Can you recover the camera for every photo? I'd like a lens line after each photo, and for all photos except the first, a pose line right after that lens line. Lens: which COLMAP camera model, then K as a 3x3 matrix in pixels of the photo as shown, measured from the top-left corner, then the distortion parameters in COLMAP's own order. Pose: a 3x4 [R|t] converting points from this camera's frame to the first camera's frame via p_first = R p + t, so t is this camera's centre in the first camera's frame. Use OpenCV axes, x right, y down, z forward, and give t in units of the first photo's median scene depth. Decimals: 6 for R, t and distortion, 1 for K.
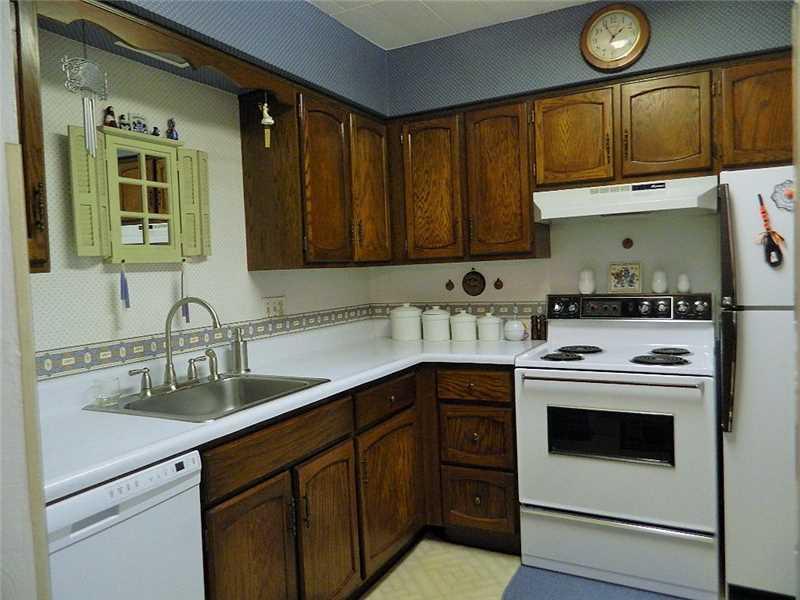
lens RADIAL K [[587.3, 0, 402.1], [0, 587.3, 295.9], [0, 0, 1]] dist [-0.001597, 0.001013]
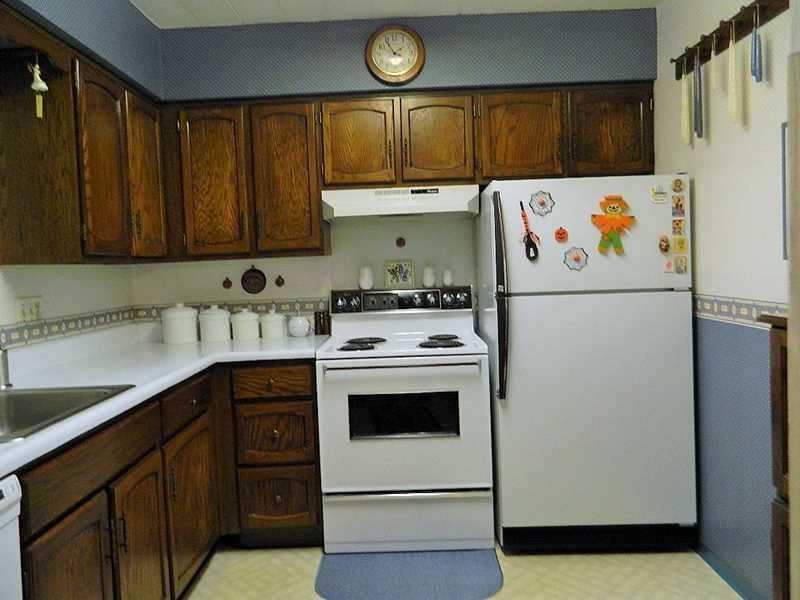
lens RADIAL K [[595.3, 0, 396.4], [0, 595.3, 290.8], [0, 0, 1]] dist [0.005058, 0.000507]
pose [[0.893278, -0.016418, 0.449205, -0.141849], [0.025135, 0.999594, -0.013447, 0.018377], [-0.448802, 0.023303, 0.893327, 0.009075]]
